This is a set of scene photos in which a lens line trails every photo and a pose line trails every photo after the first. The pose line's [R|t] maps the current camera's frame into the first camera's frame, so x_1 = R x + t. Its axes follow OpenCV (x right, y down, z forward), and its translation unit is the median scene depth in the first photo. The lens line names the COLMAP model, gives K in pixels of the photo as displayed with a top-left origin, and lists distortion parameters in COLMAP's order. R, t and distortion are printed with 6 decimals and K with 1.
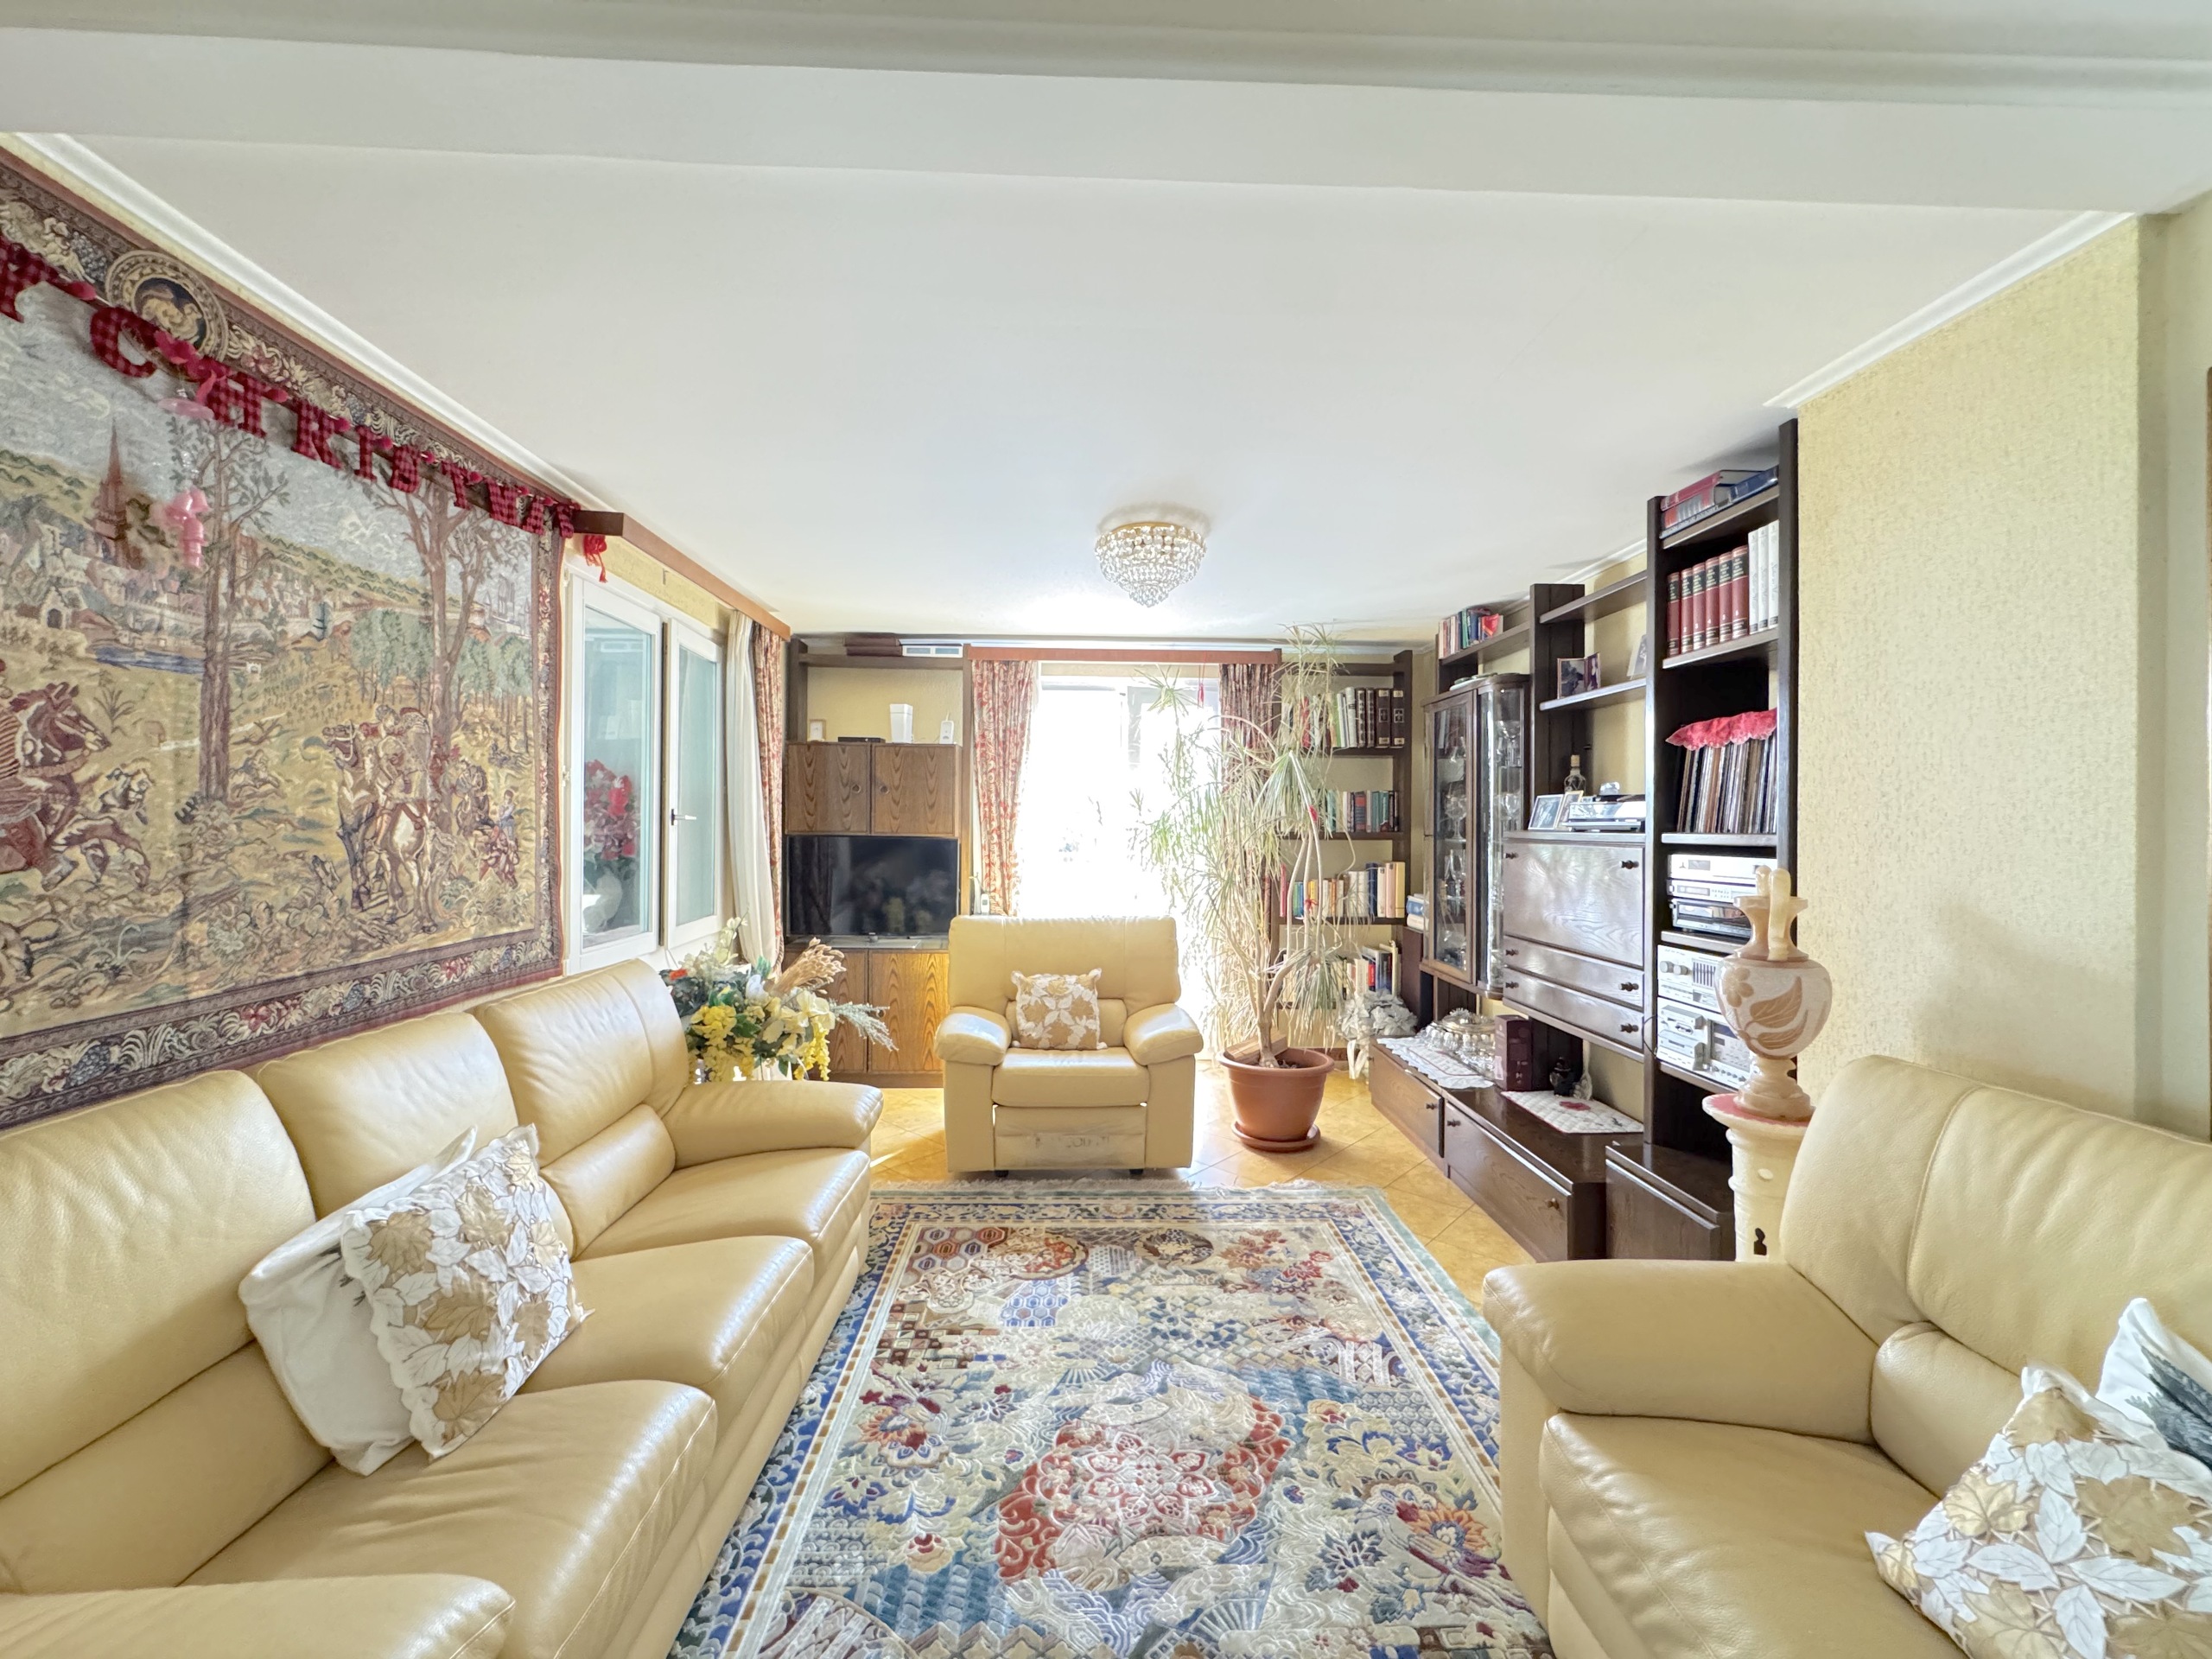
lens RADIAL K [[884.0, 0, 1109.9], [0, 884.0, 827.2], [0, 0, 1]] dist [-0.000347, 0.000662]
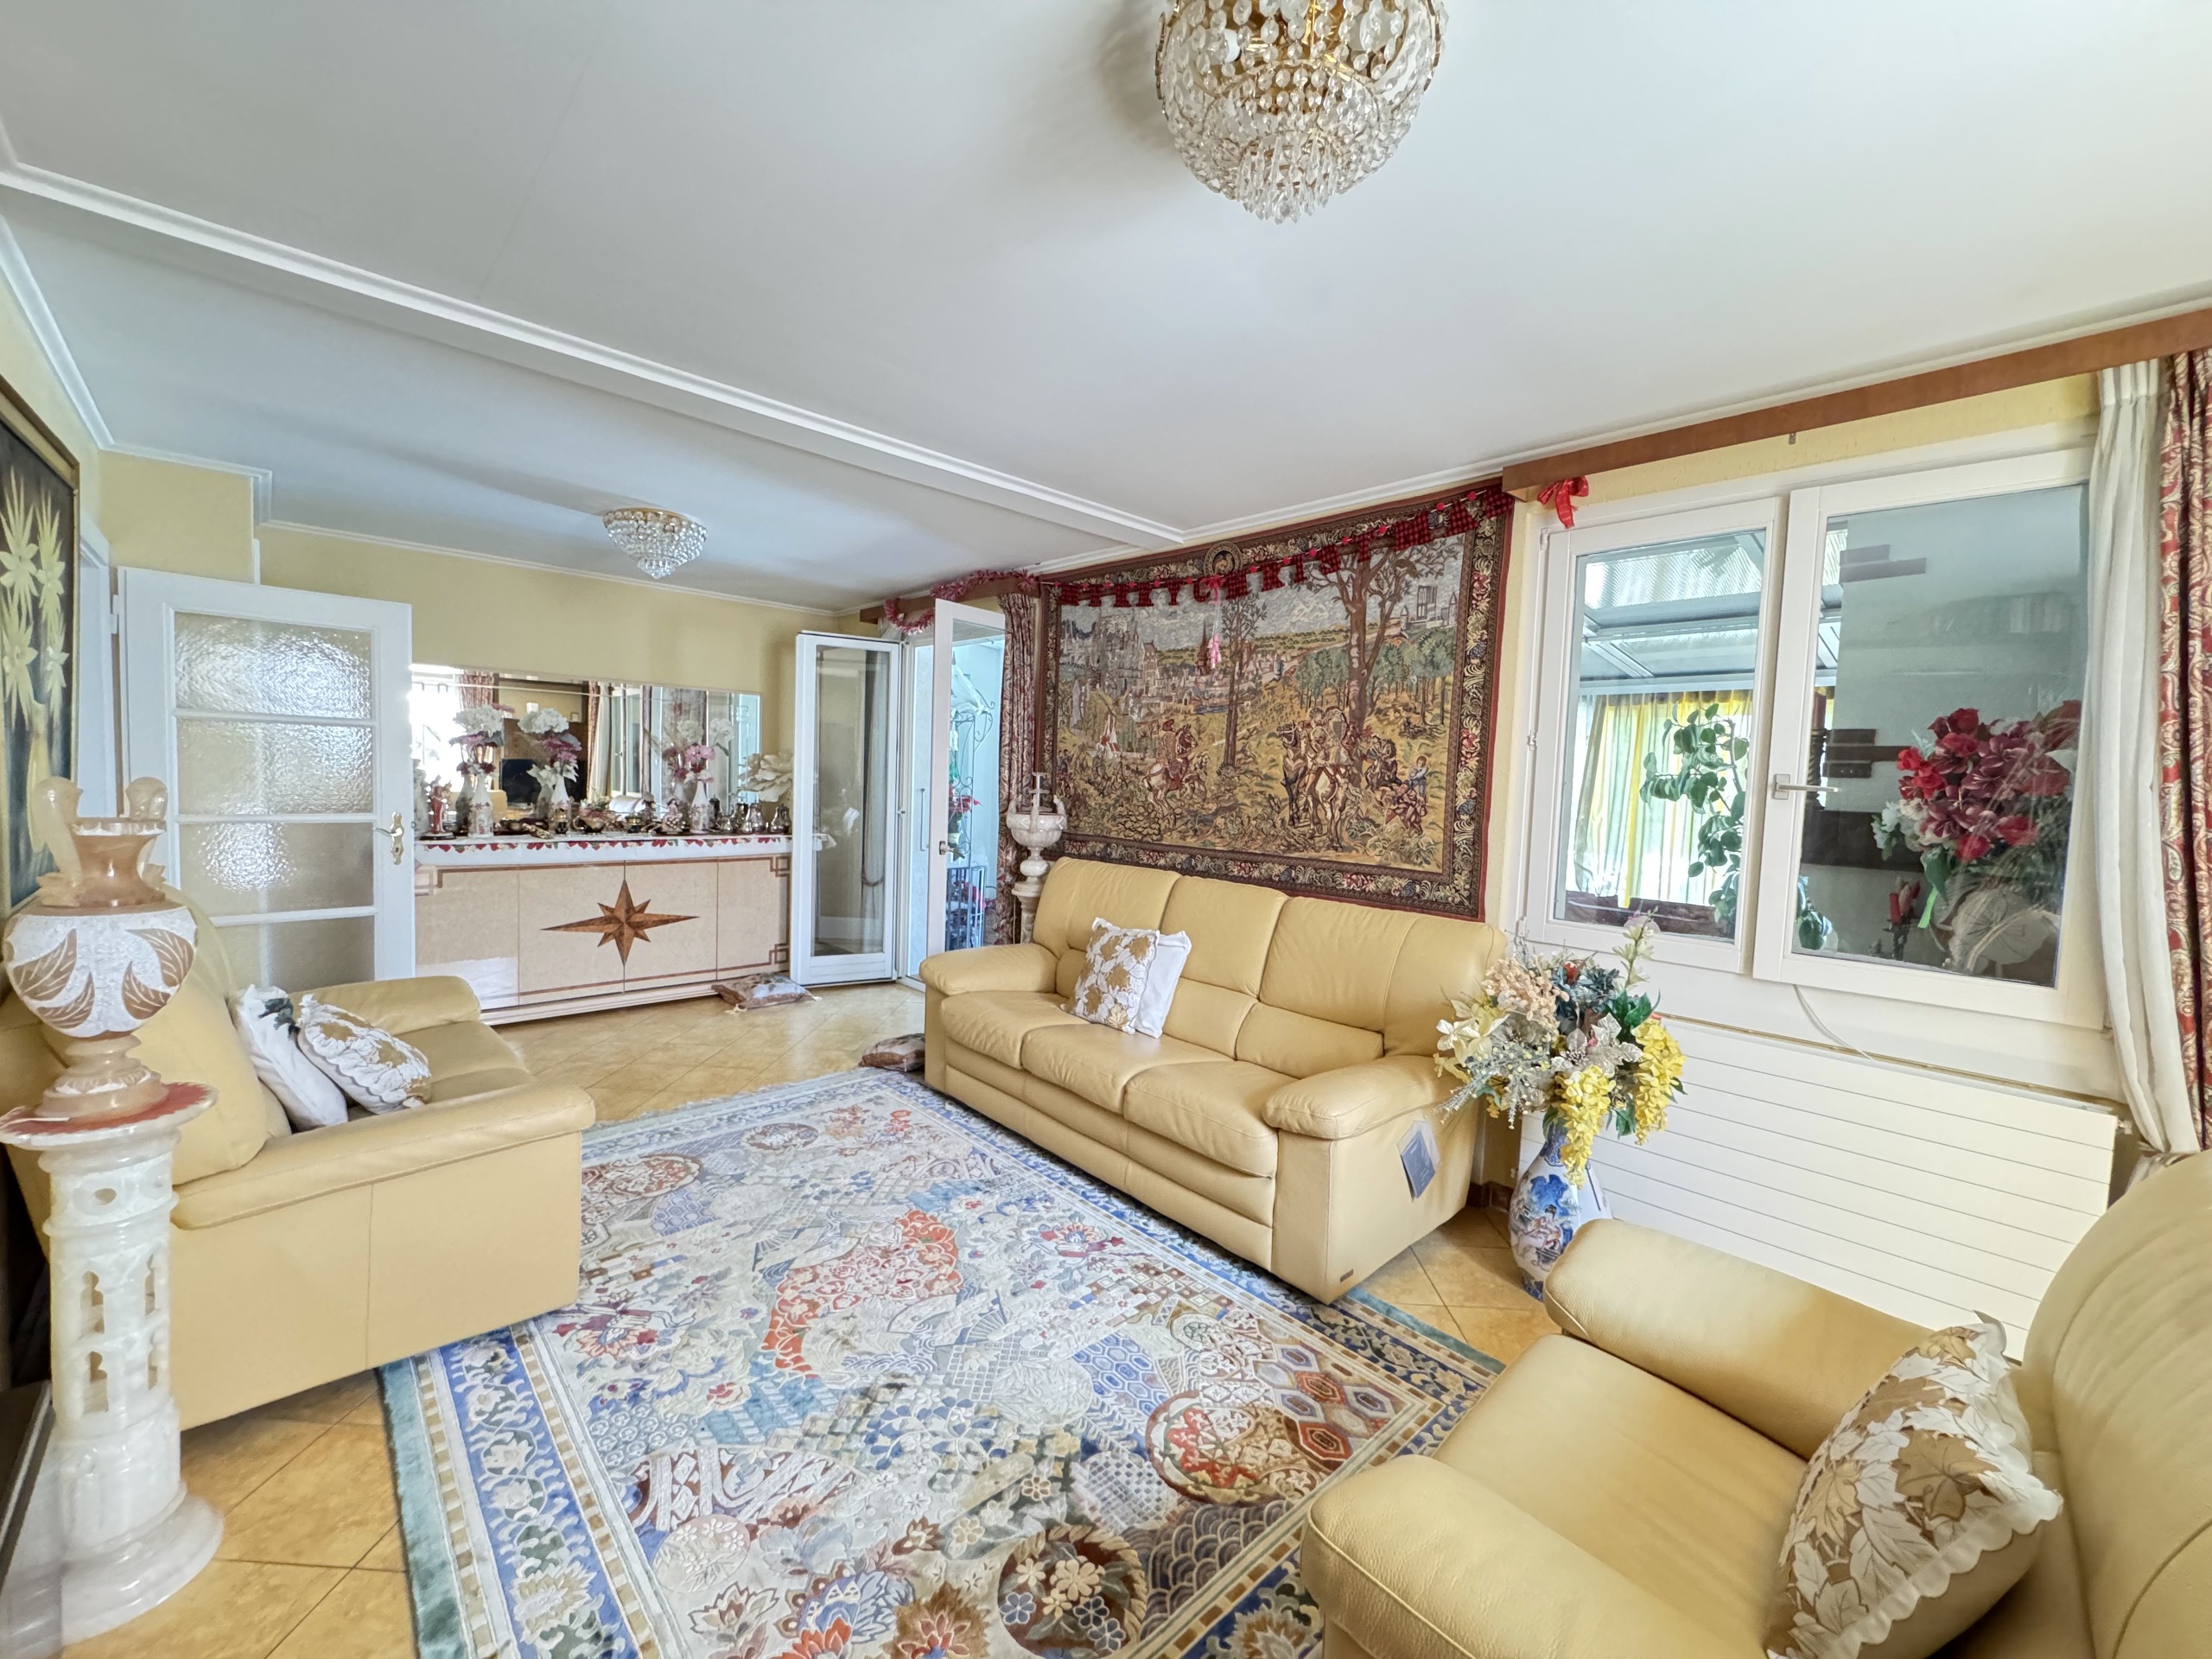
lens RADIAL K [[884.0, 0, 1106.8], [0, 884.0, 820.3], [0, 0, 1]] dist [-0.000347, 0.000662]
pose [[-0.752277, 0.005691, -0.658823, 0.549014], [-0.041752, 0.997541, 0.056291, -0.003745], [0.657523, 0.069853, -0.750189, 1.896728]]
